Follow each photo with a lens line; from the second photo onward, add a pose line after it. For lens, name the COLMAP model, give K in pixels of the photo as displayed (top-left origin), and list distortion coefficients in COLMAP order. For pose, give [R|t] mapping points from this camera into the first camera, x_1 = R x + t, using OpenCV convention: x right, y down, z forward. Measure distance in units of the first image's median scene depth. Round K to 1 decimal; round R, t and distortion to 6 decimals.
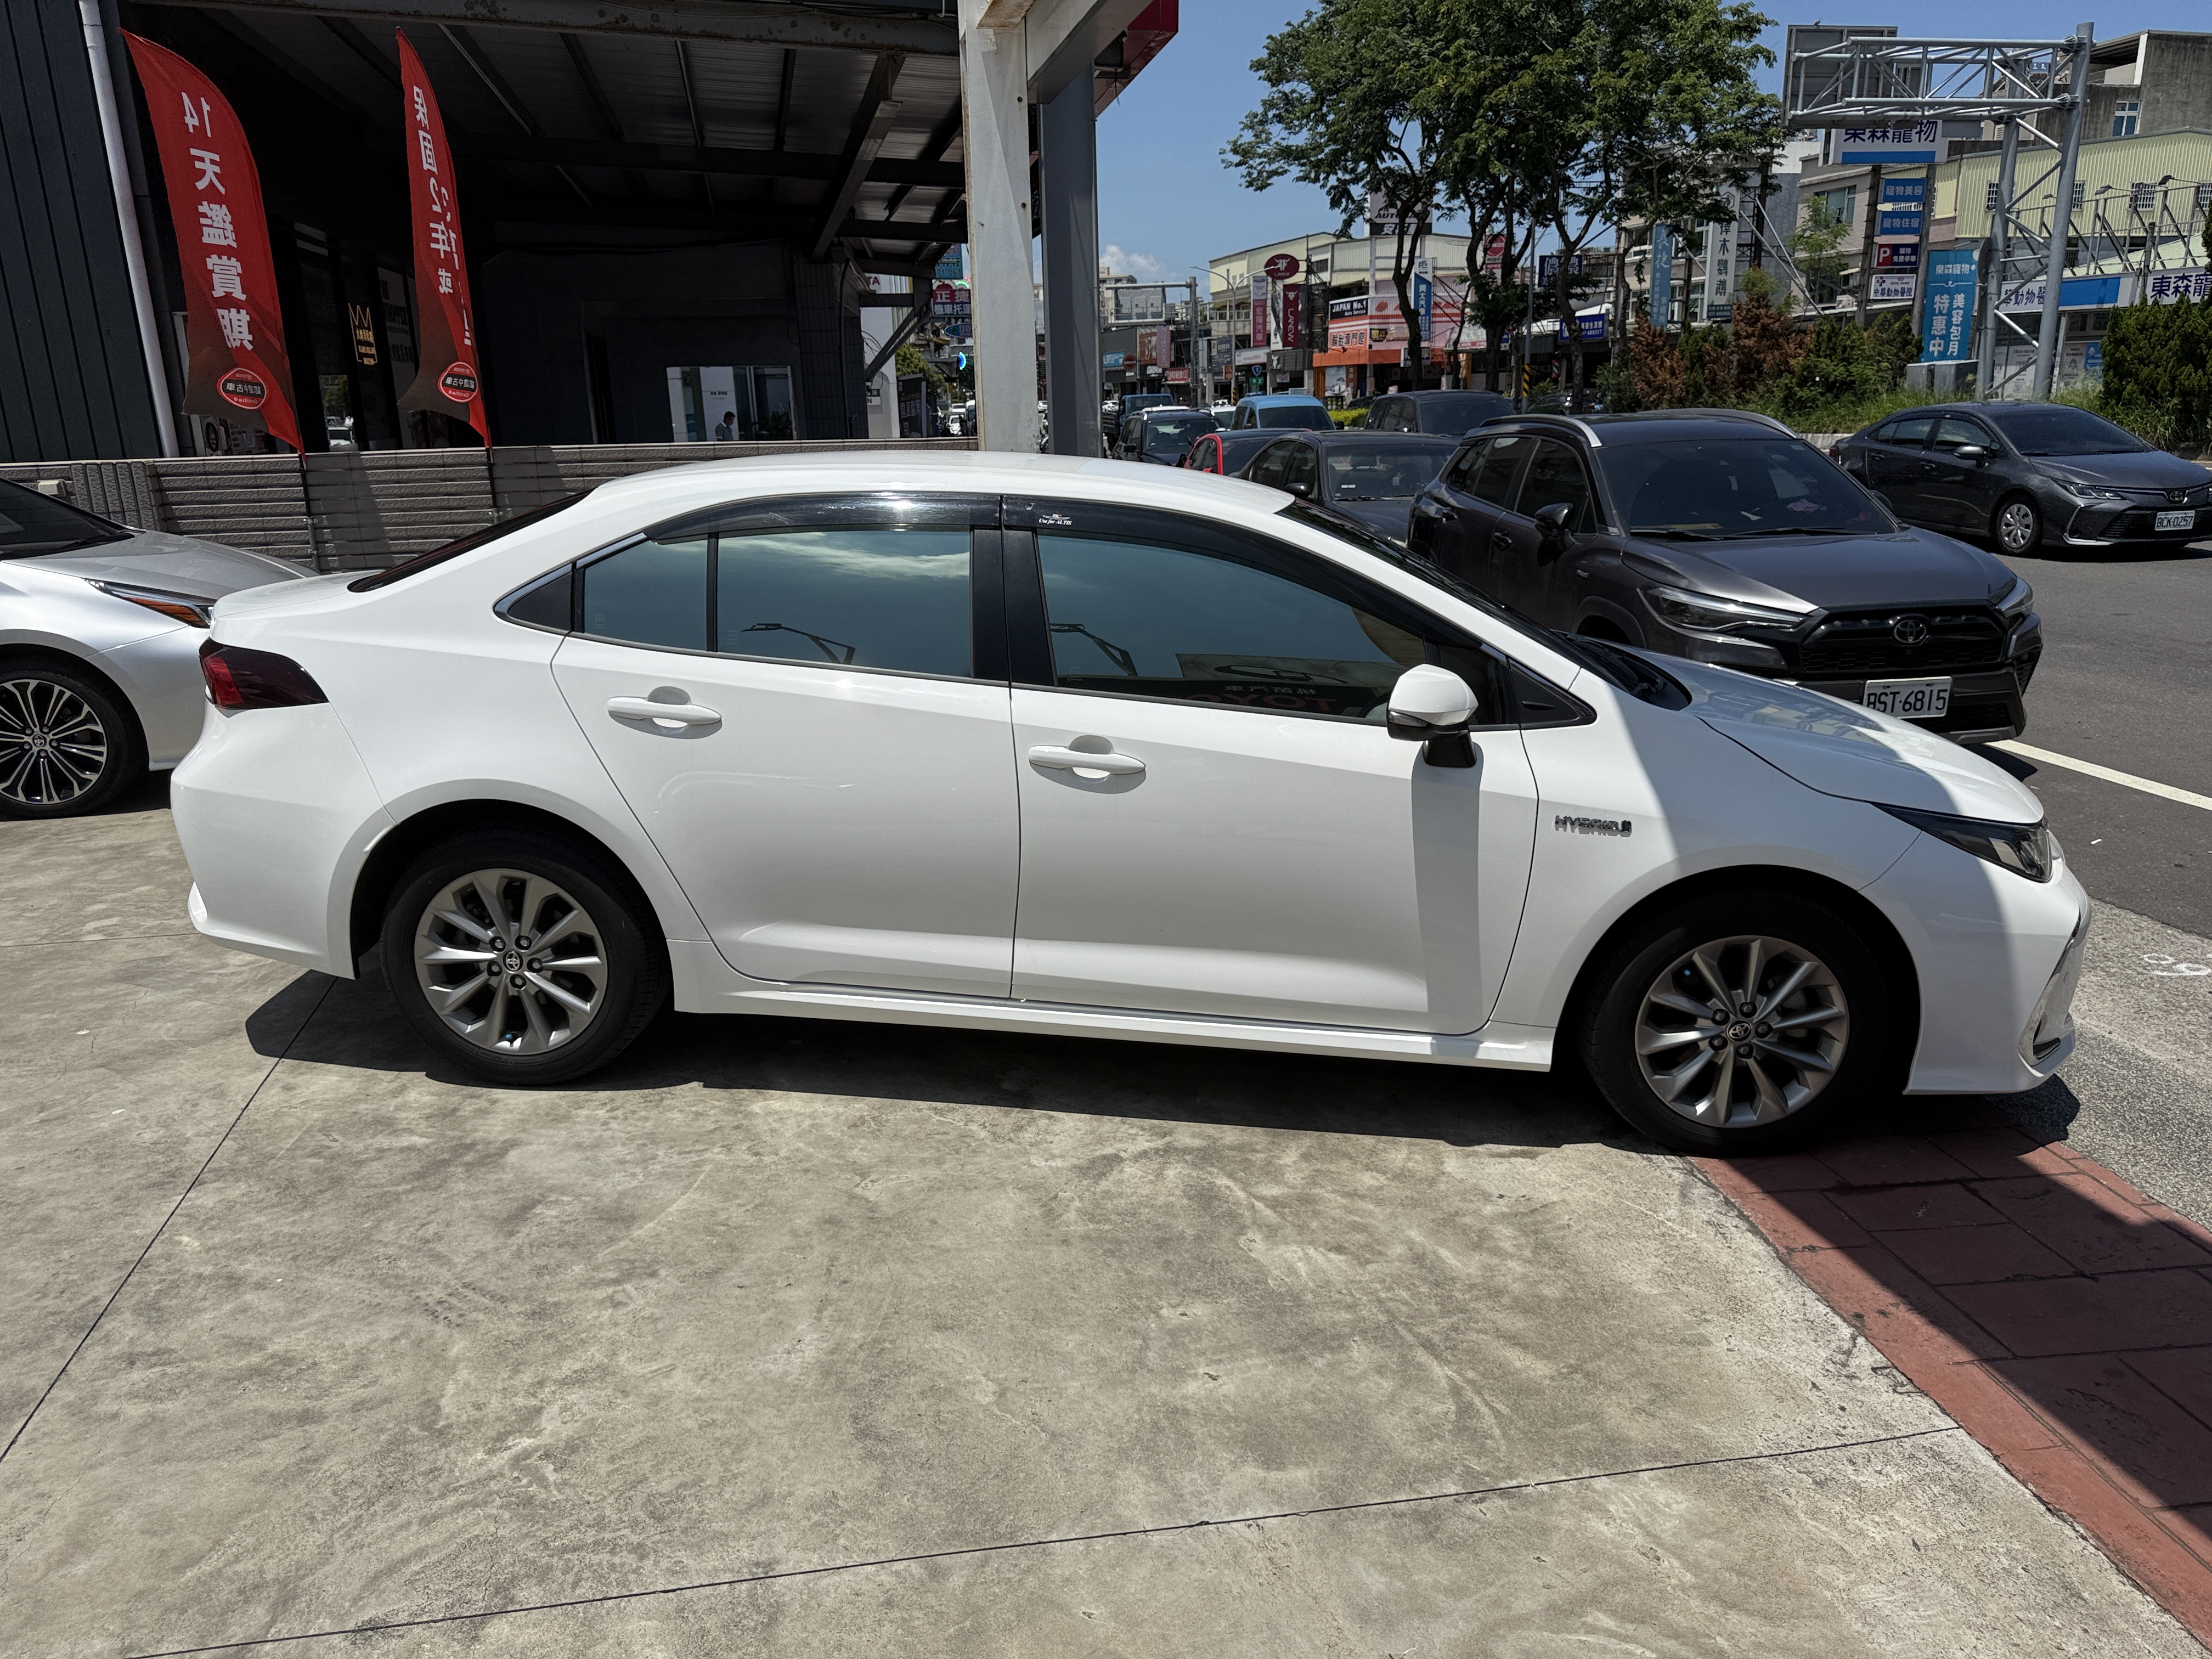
lens RADIAL K [[1572.7, 0, 1094.0], [0, 1572.7, 823.3], [0, 0, 1]] dist [0.013751, -0.020202]
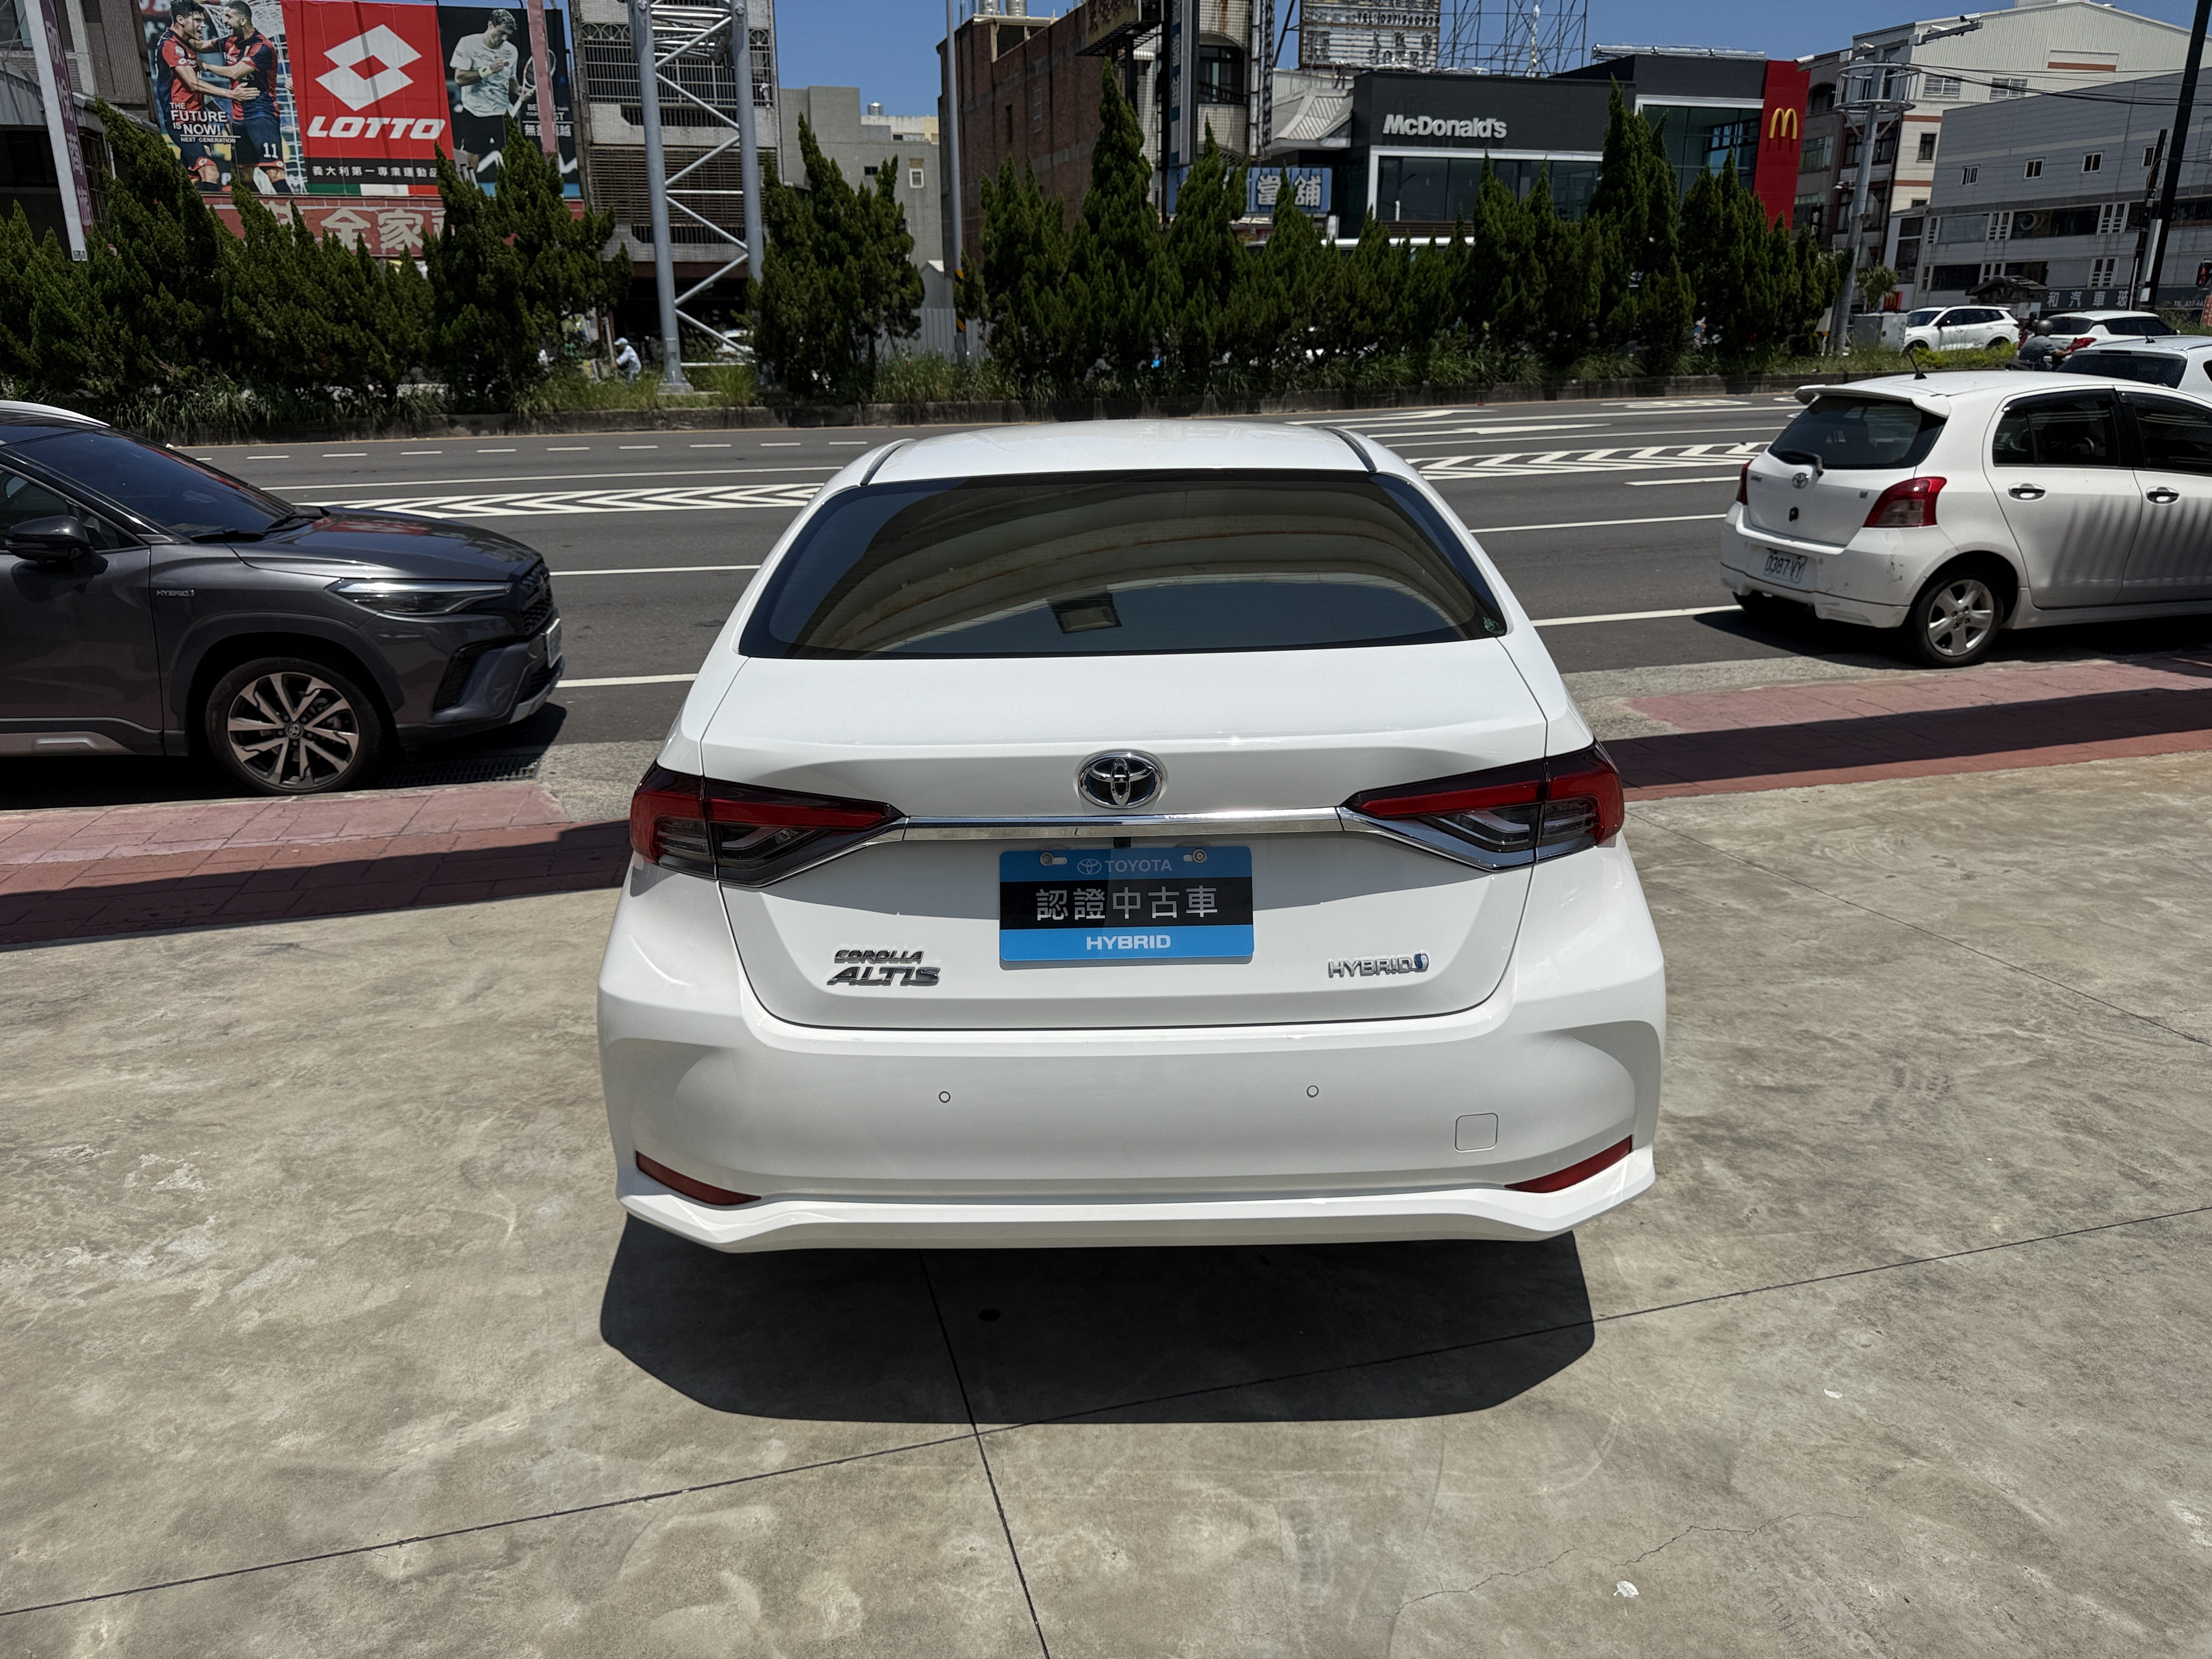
lens RADIAL K [[1572.7, 0, 1094.1], [0, 1572.7, 851.0], [0, 0, 1]] dist [0.013751, -0.020202]
pose [[-0.060896, -0.291234, 0.954712, -1.252678], [0.274399, 0.914749, 0.296546, -0.343612], [-0.959686, 0.280031, 0.024210, 1.295027]]
